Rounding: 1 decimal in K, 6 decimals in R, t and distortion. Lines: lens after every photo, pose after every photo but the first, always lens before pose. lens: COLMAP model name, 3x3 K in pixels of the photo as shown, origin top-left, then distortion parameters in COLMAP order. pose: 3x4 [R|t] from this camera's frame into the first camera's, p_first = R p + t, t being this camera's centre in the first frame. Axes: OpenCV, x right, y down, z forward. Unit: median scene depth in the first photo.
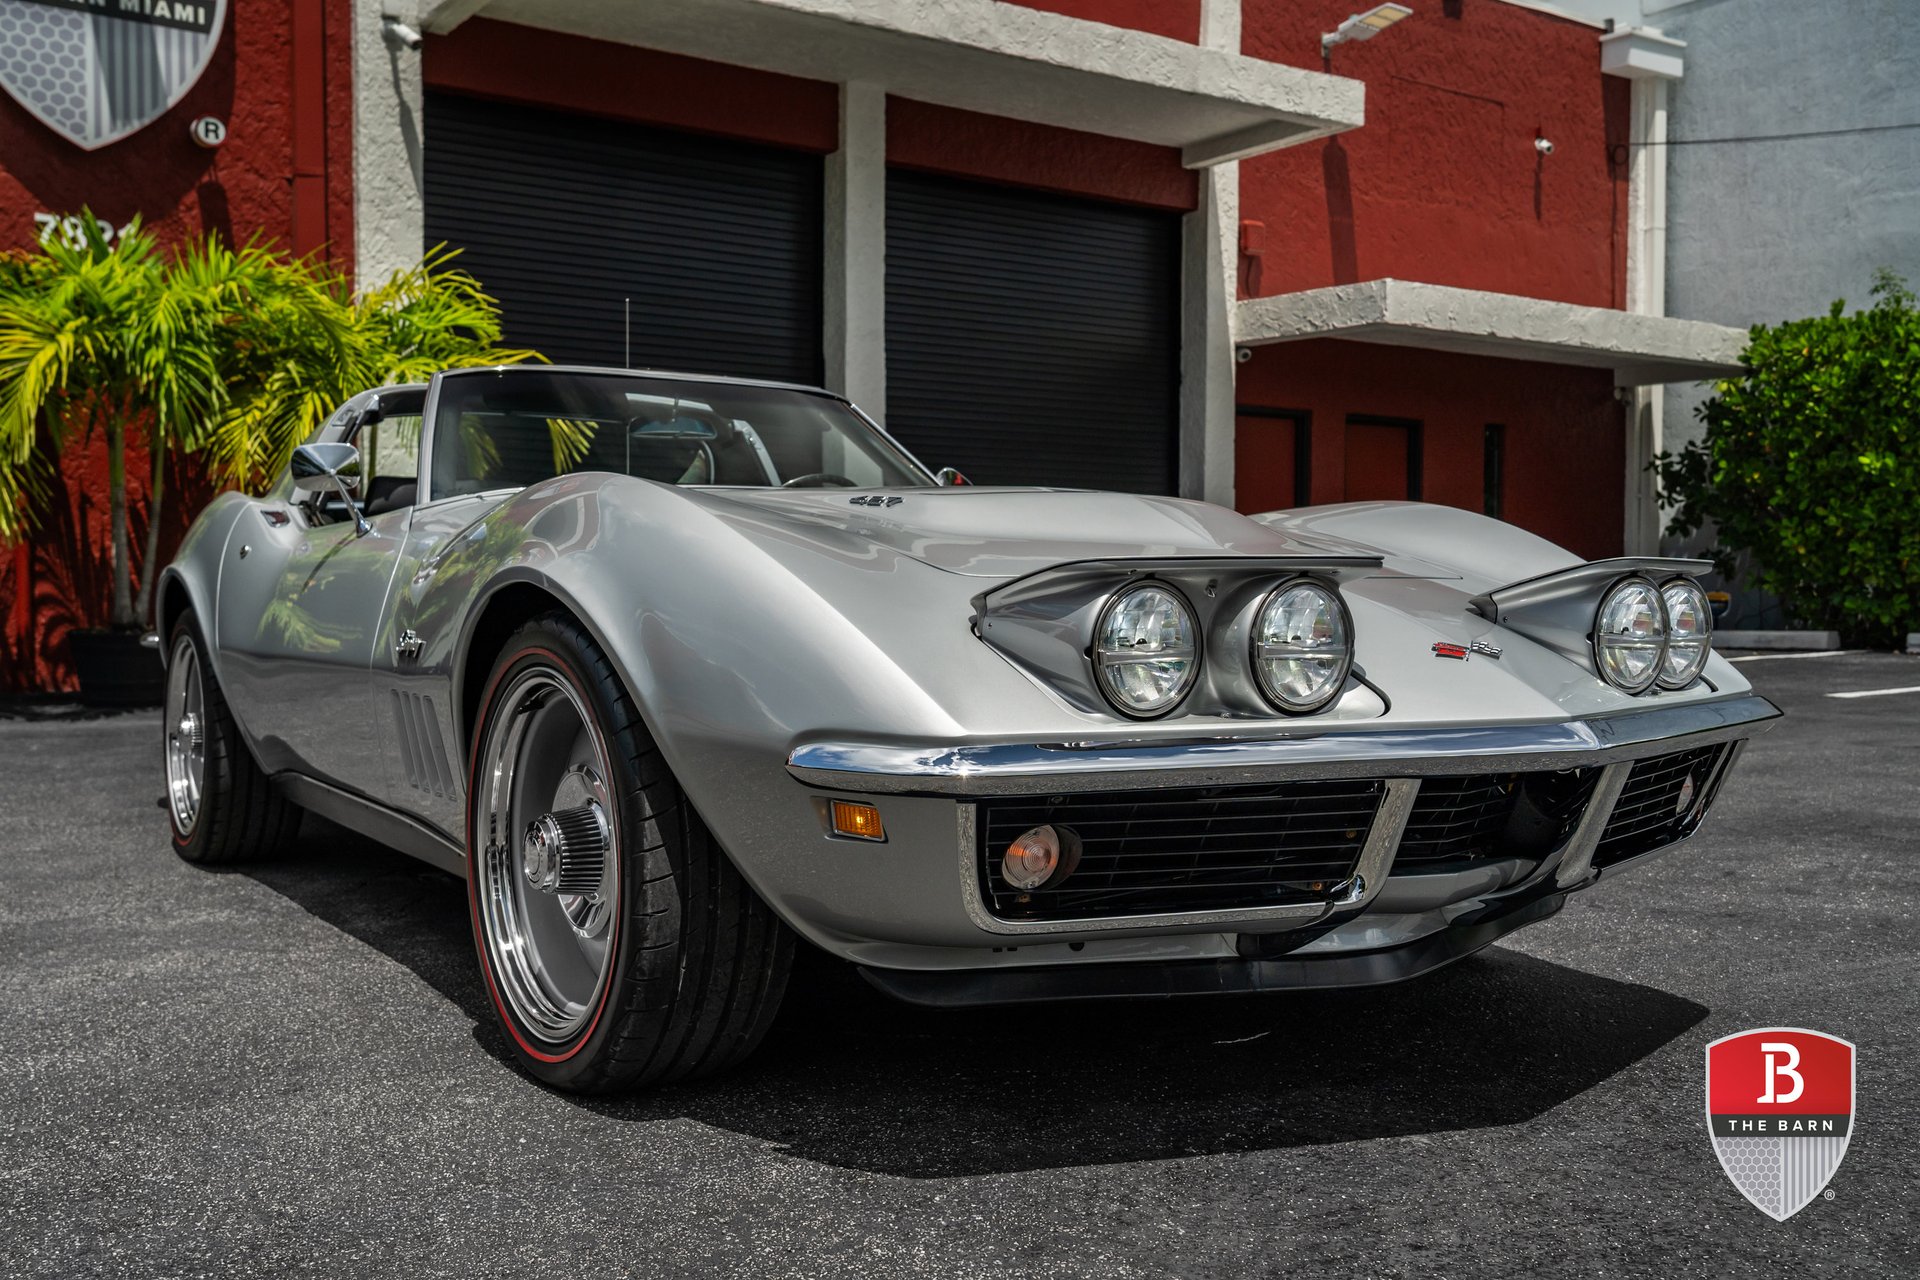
lens RADIAL K [[1777.0, 0, 960.0], [0, 1777.0, 640.0], [0, 0, 1]] dist [0.019313, 0.010100]
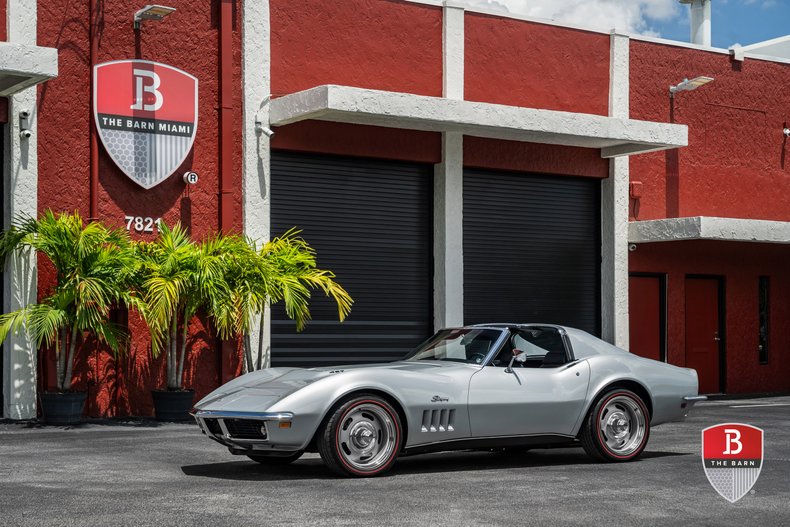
lens RADIAL K [[1309.4, 0, 394.0], [0, 1309.4, 329.7], [0, 0, 1]] dist [0.020132, -0.075470]
pose [[0.999644, -0.006359, -0.025910, -0.081295], [0.005299, 0.999154, -0.040773, -0.008778], [0.026148, 0.040621, 0.998832, -0.541549]]
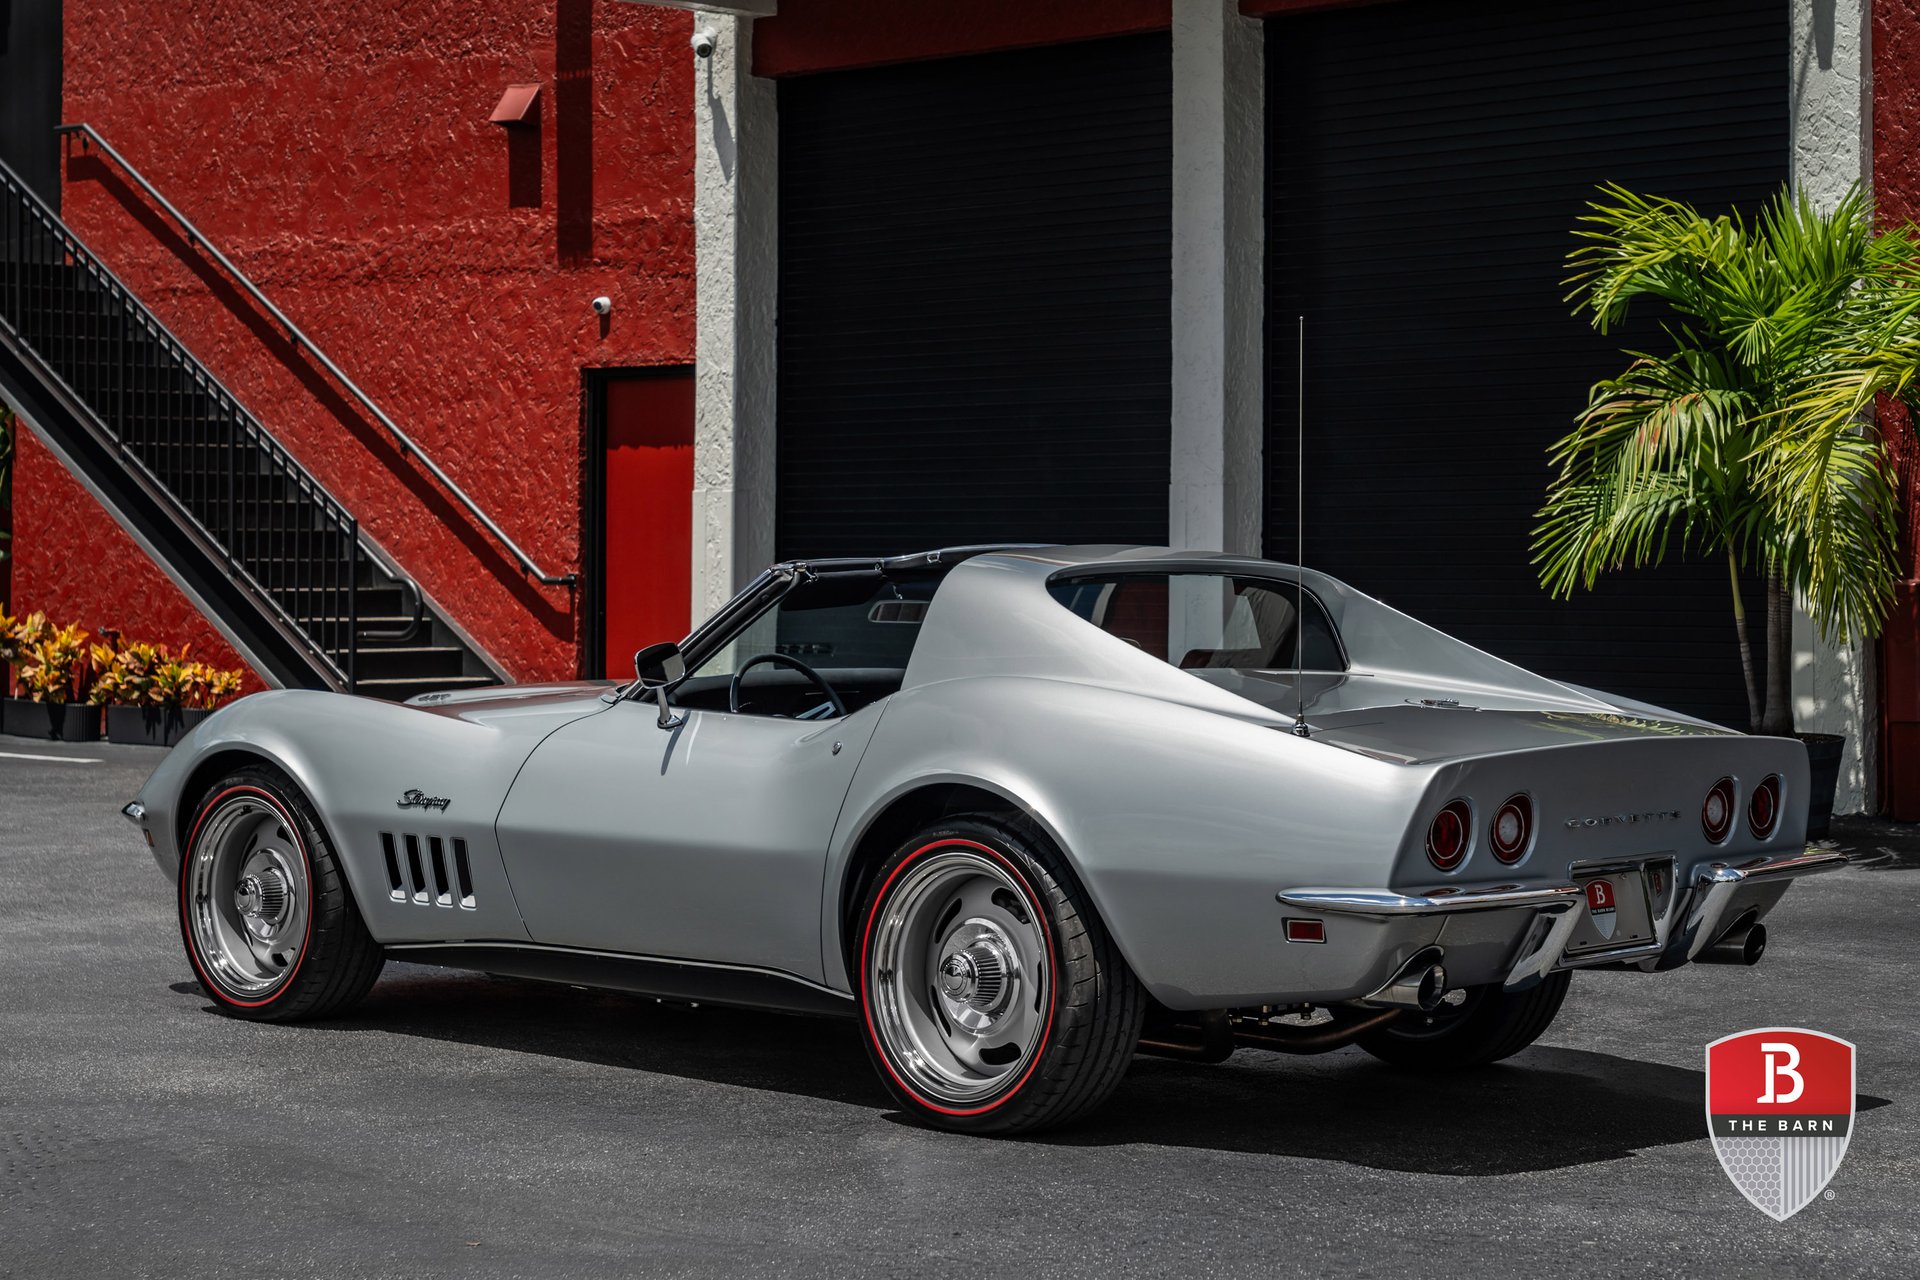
lens RADIAL K [[3406.7, 0, 977.0], [0, 3406.7, 501.1], [0, 0, 1]] dist [0.000233, 0.029187]
pose [[0.231096, -0.024055, -0.972633, 0.518236], [-0.024469, 0.999234, -0.030527, -0.035753], [0.972623, 0.030854, 0.230331, 0.164667]]
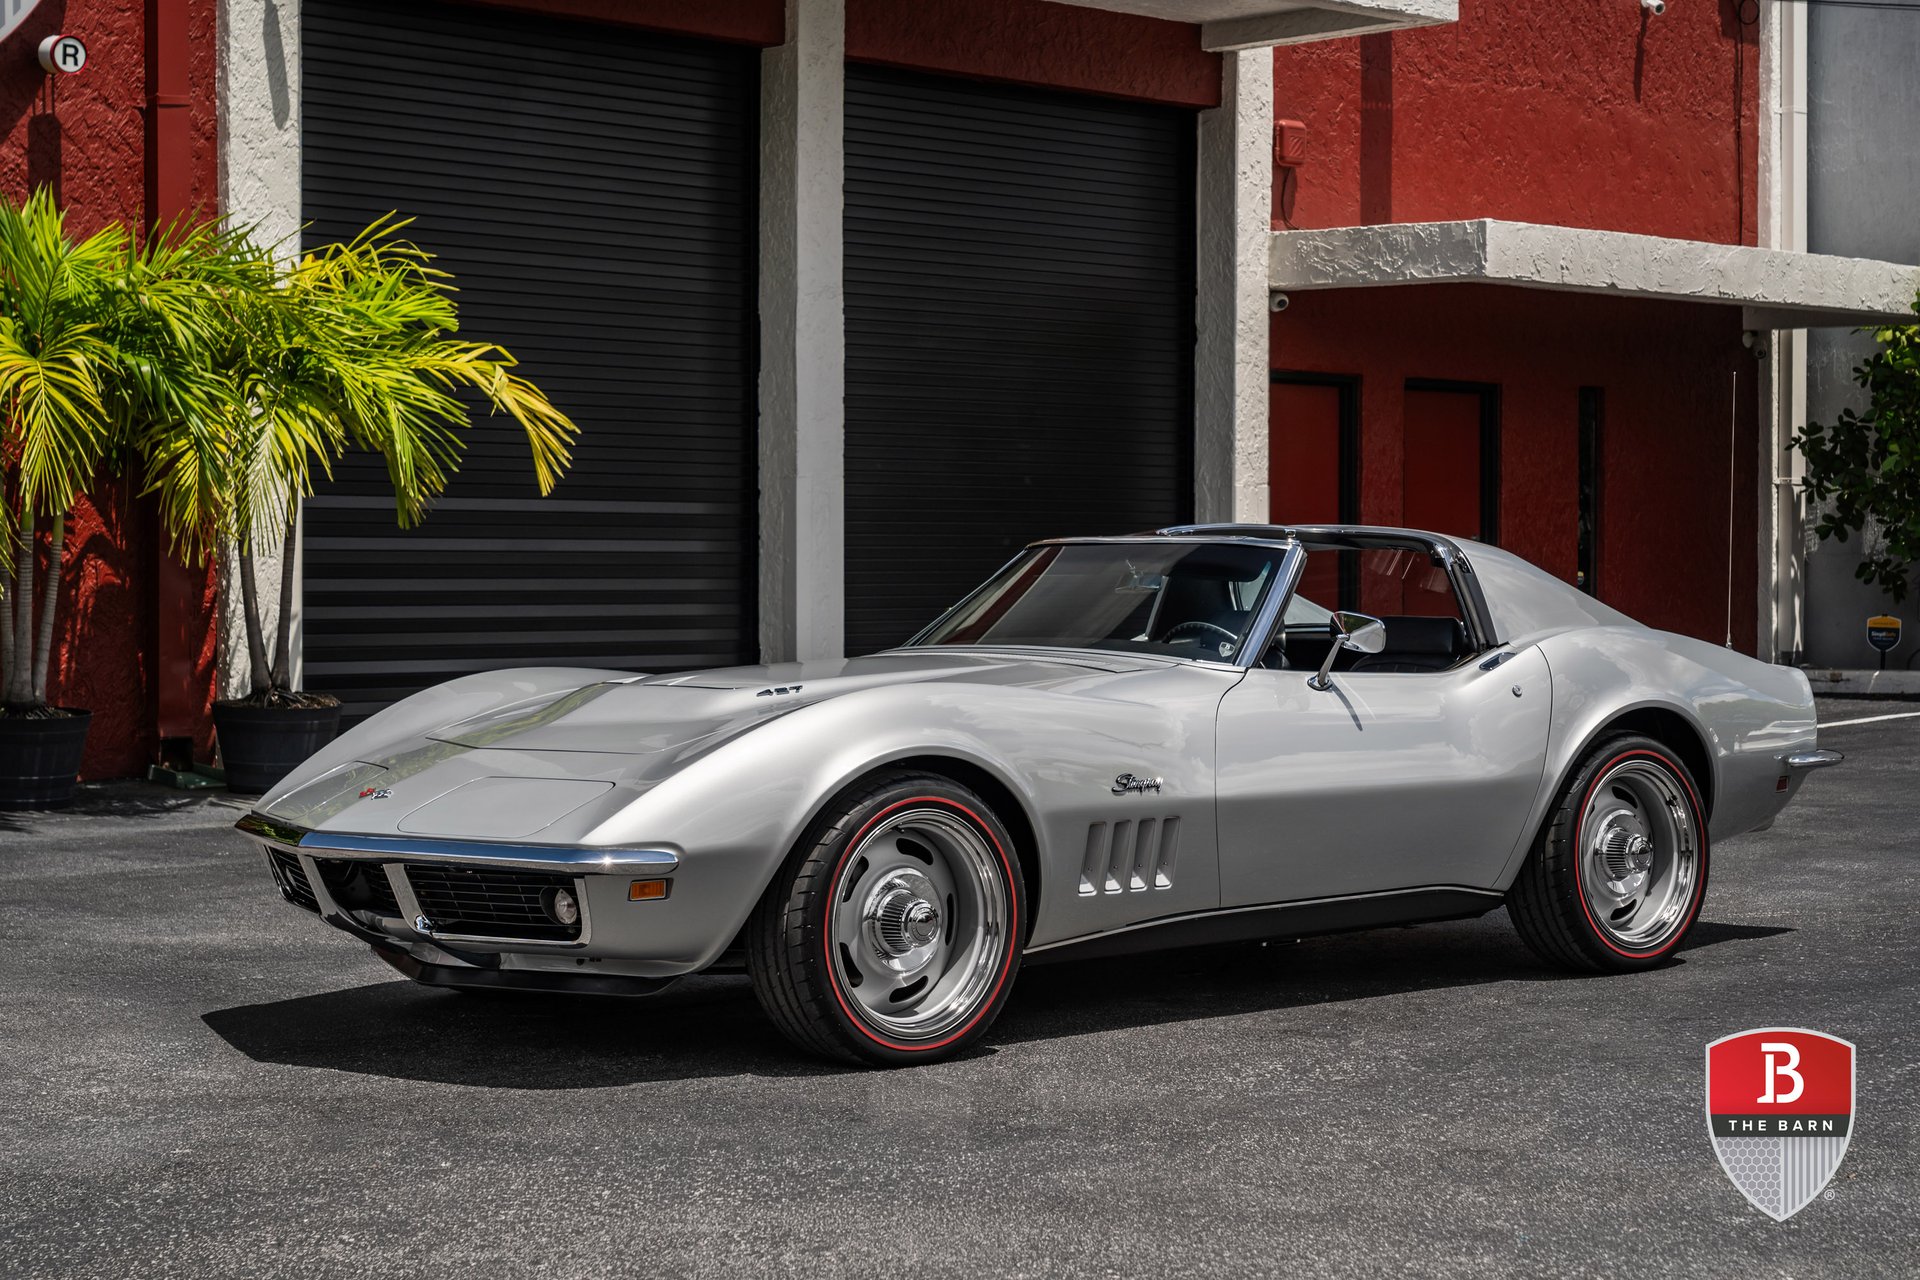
lens RADIAL K [[3203.8, 0, 960.0], [0, 3203.8, 640.0], [0, 0, 1]] dist [0.045105, 0.047916]
pose [[0.989273, -0.003422, 0.146036, -0.182361], [0.003490, 0.999994, -0.000206, -0.023689], [-0.146035, 0.000714, 0.989279, -0.320923]]
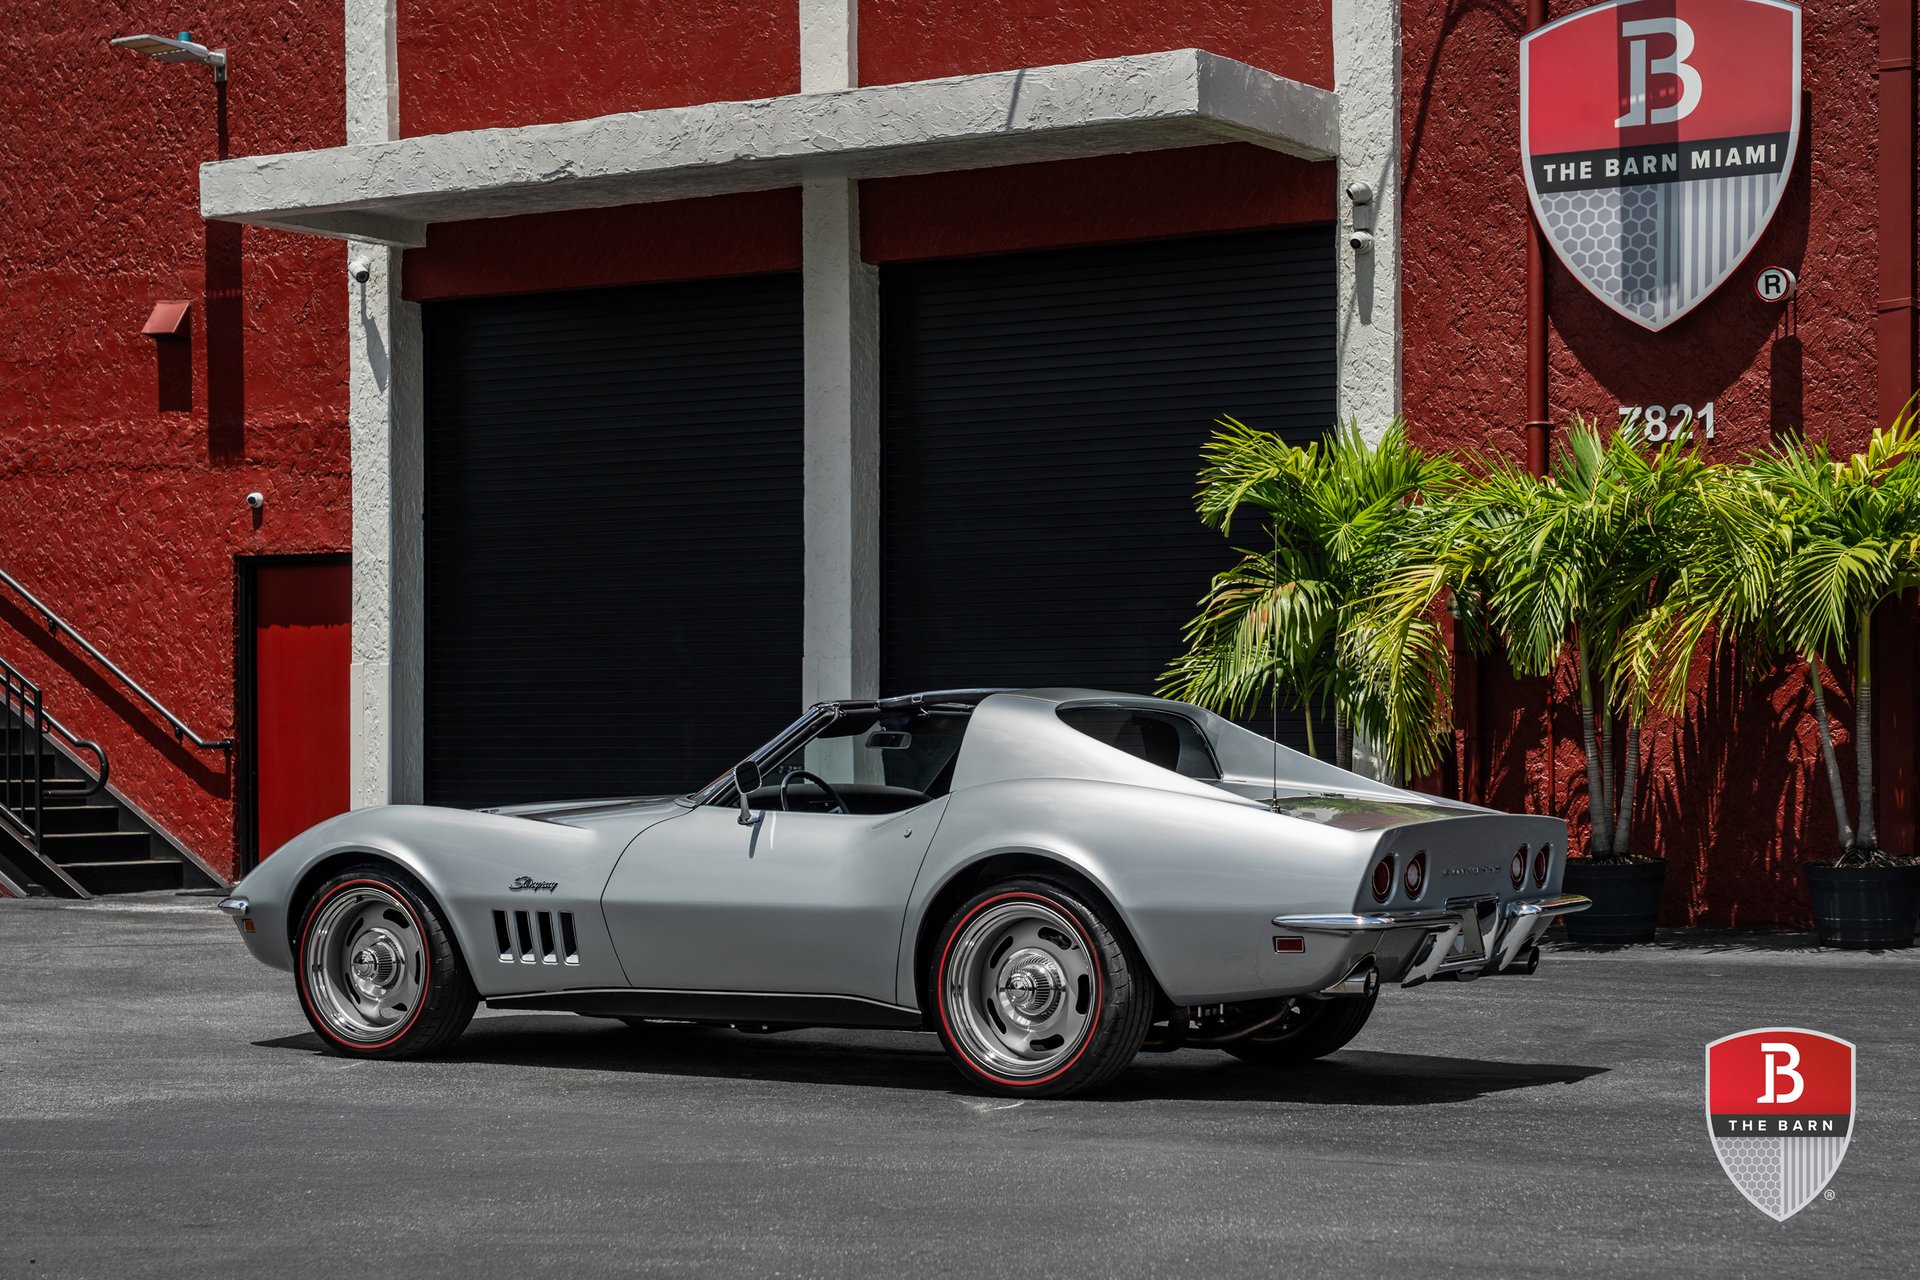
lens RADIAL K [[3270.1, 0, 965.2], [0, 3270.1, 824.2], [0, 0, 1]] dist [-0.018018, -0.033443]
pose [[0.425635, 0.013596, -0.904793, 0.641110], [-0.016615, 0.999836, 0.007208, -0.020408], [0.904742, 0.011965, 0.425791, -0.021413]]
